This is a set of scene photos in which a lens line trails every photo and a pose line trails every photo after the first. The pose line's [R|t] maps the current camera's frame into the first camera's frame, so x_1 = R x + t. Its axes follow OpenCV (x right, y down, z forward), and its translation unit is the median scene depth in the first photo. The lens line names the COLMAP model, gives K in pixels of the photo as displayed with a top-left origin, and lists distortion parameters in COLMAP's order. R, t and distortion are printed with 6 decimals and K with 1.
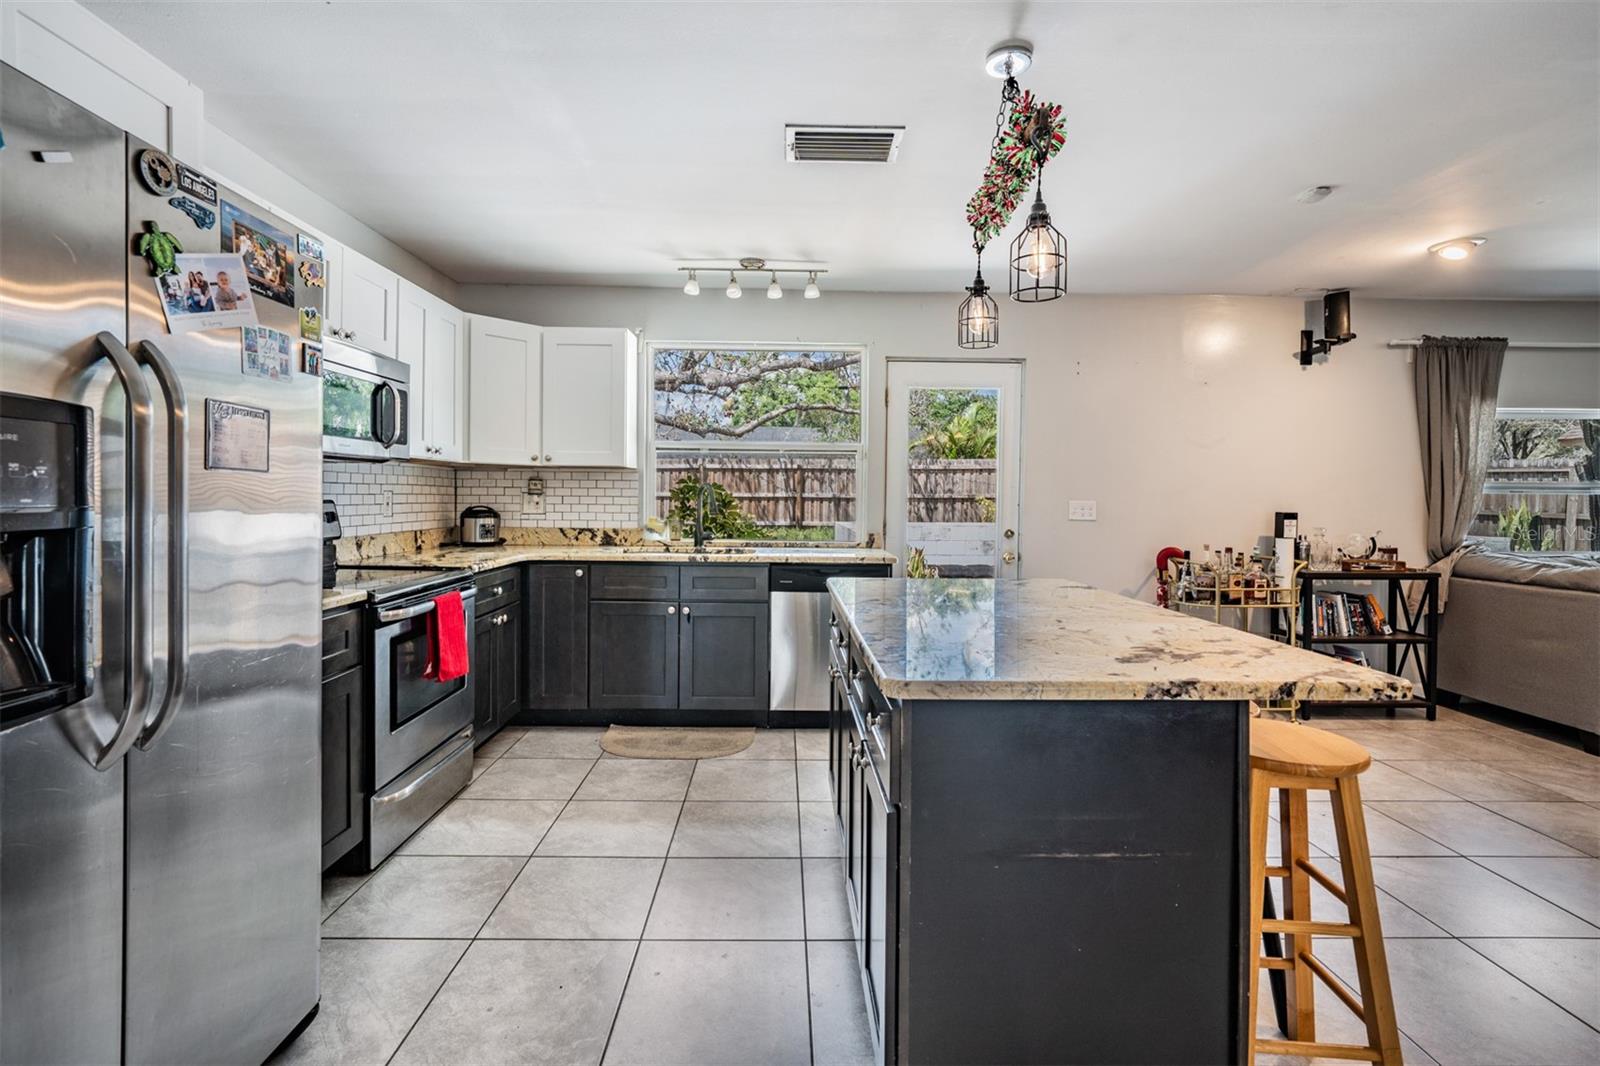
lens RADIAL K [[731.8, 0, 794.6], [0, 731.8, 503.7], [0, 0, 1]] dist [-0.004390, 0.002538]
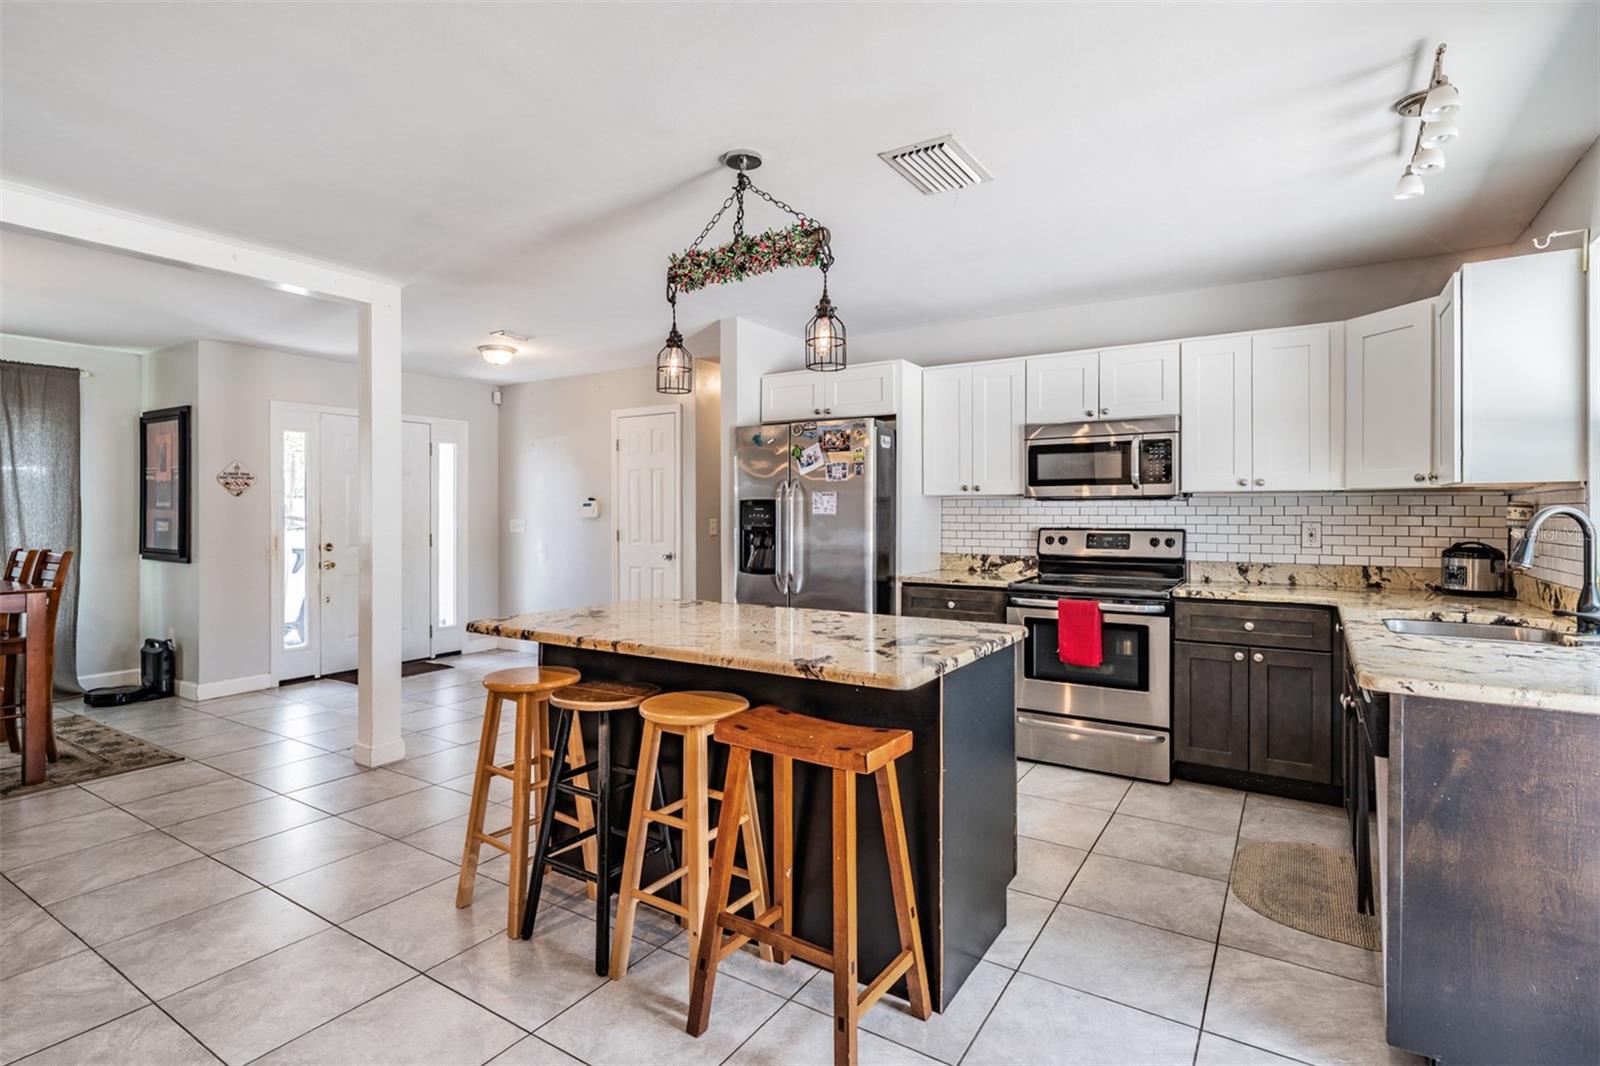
lens RADIAL K [[753.7, 0, 788.4], [0, 753.7, 516.1], [0, 0, 1]] dist [-0.001799, 0.000013]
pose [[-0.559142, -0.008561, -0.829028, 0.659654], [-0.017880, 0.999839, 0.001734, -0.014449], [0.828879, 0.015793, -0.559205, 0.916390]]
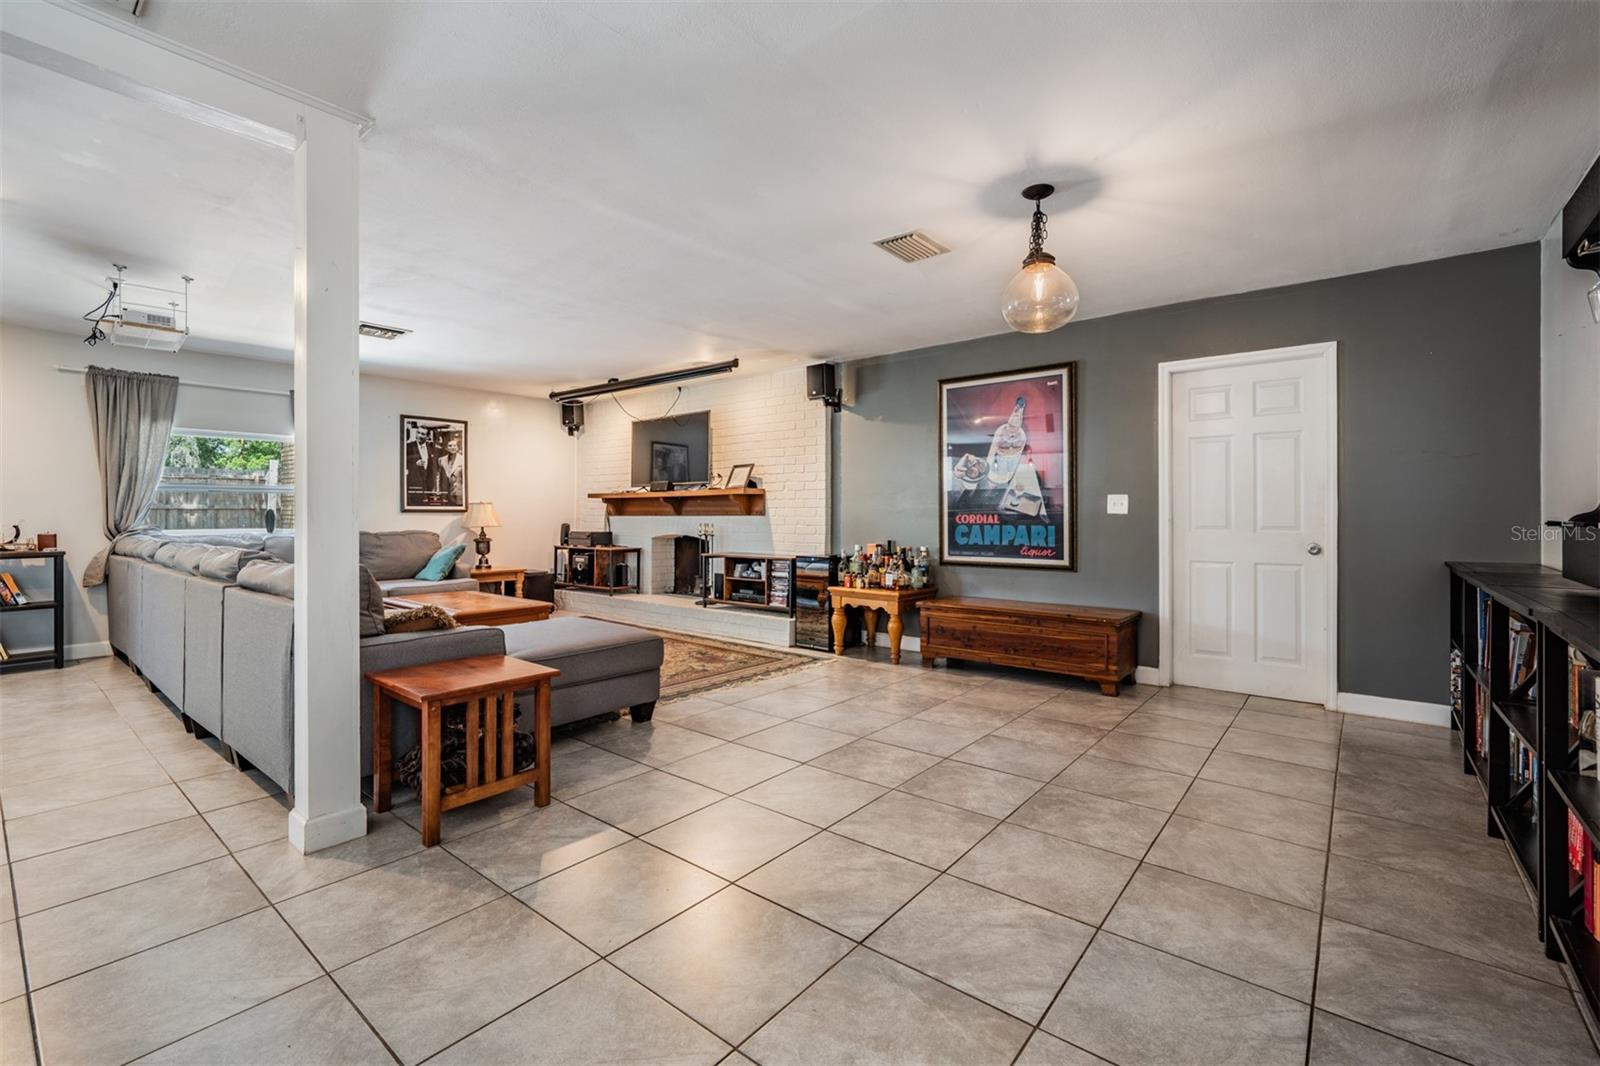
lens RADIAL K [[703.8, 0, 802.1], [0, 703.8, 522.3], [0, 0, 1]] dist [-0.009033, 0.003537]
pose [[0.649169, -0.019005, 0.760407, 0.819852], [0.016217, 0.999806, 0.011144, 0.052848], [-0.760471, 0.005097, 0.649351, -0.799398]]
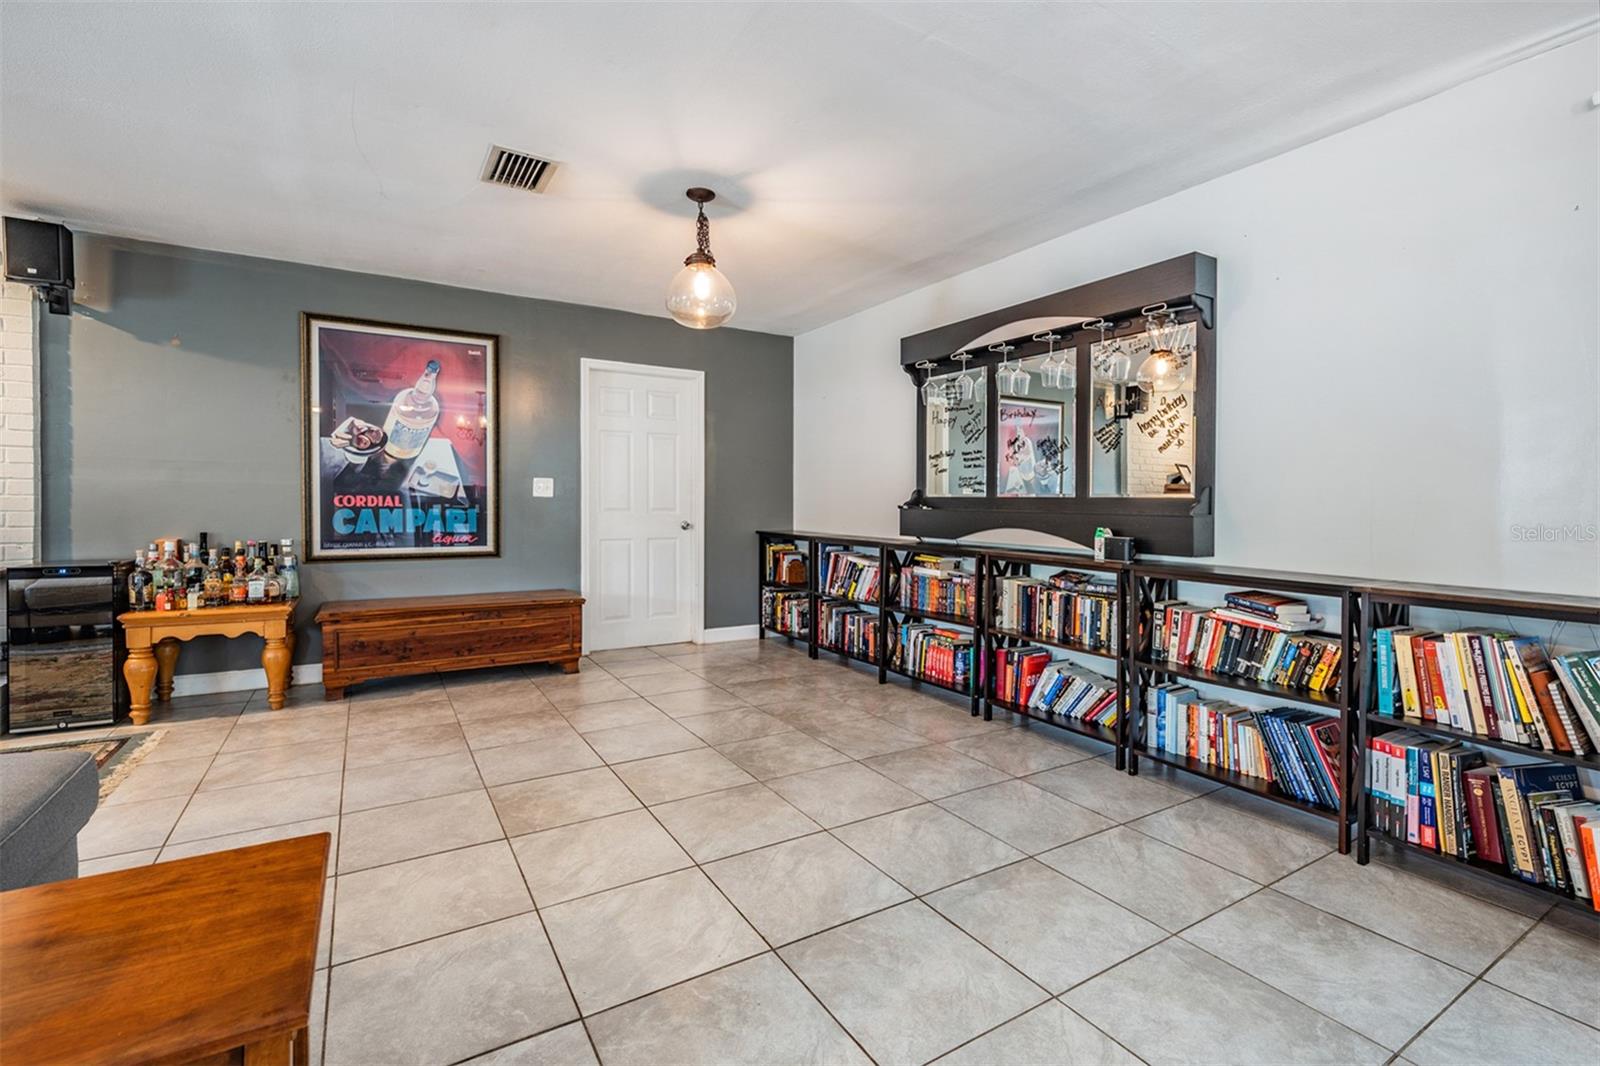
lens RADIAL K [[703.8, 0, 797.0], [0, 703.8, 509.4], [0, 0, 1]] dist [-0.009033, 0.003537]
pose [[-0.504624, -0.026726, 0.862926, 0.809583], [-0.006590, 0.999611, 0.027106, 0.046633], [-0.863314, 0.007992, -0.504604, -0.197378]]
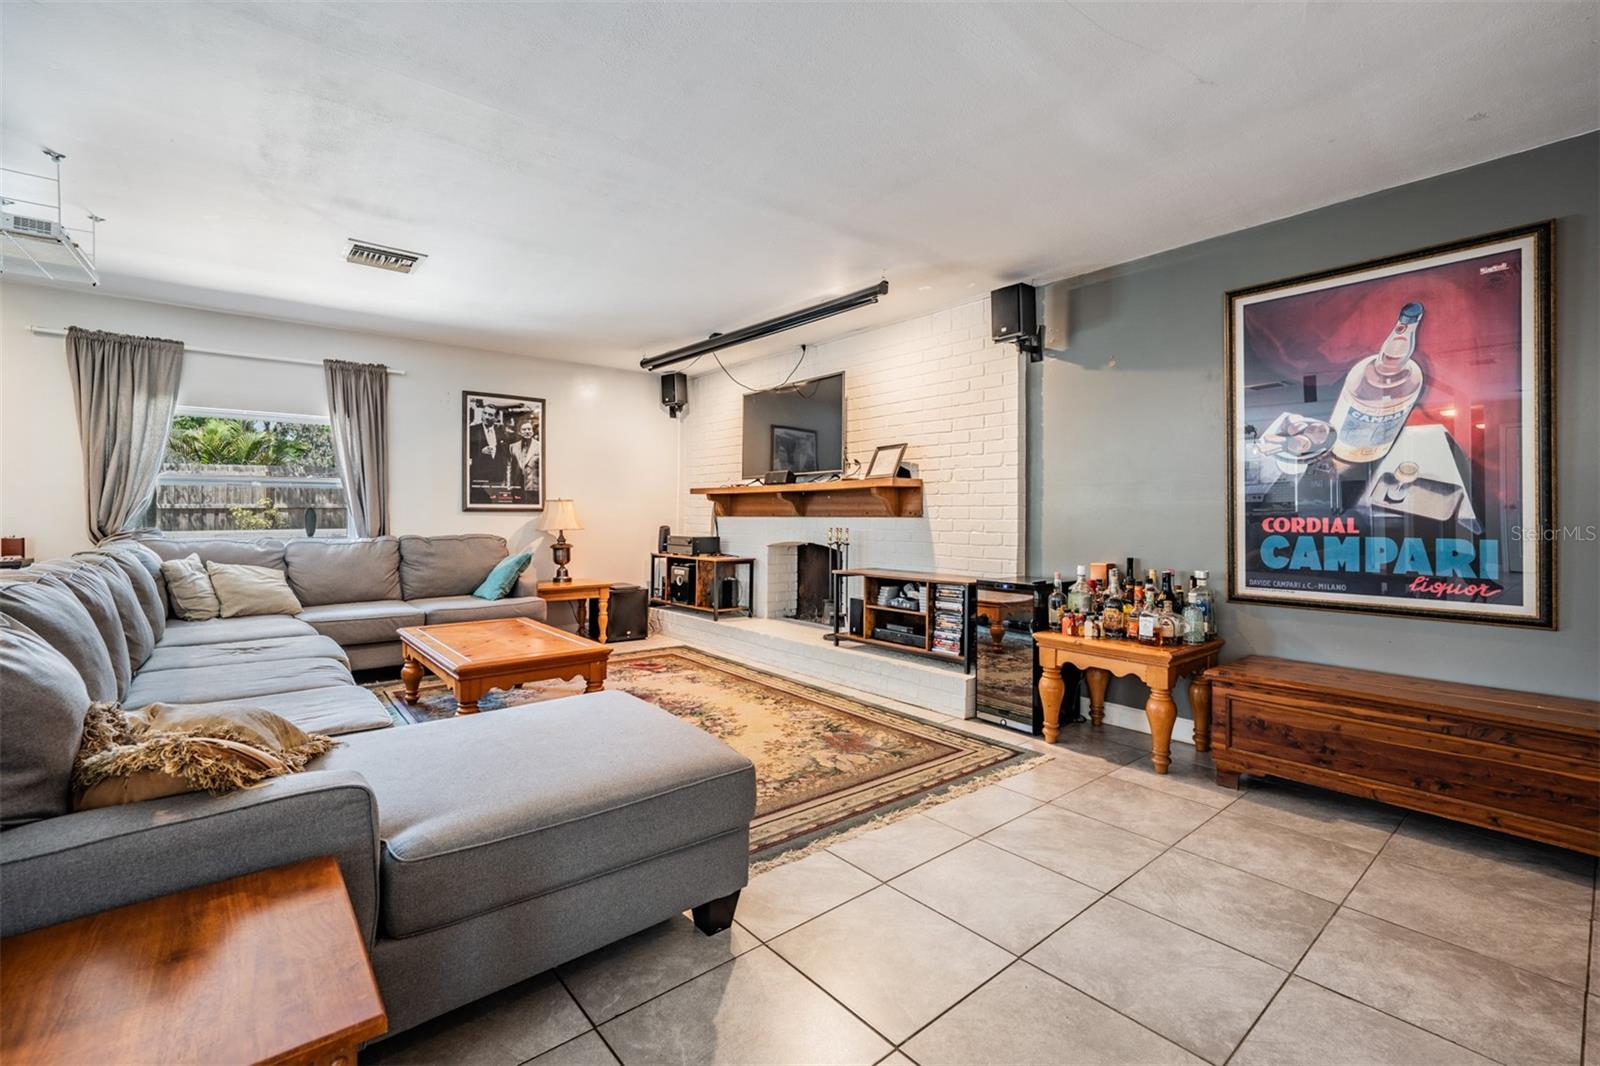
lens RADIAL K [[703.8, 0, 804.0], [0, 703.8, 517.0], [0, 0, 1]] dist [-0.009033, 0.003537]
pose [[0.775968, -0.011555, 0.630666, 1.149554], [0.013697, 0.999905, 0.001468, 0.049442], [-0.630623, 0.007499, 0.776053, -0.424348]]
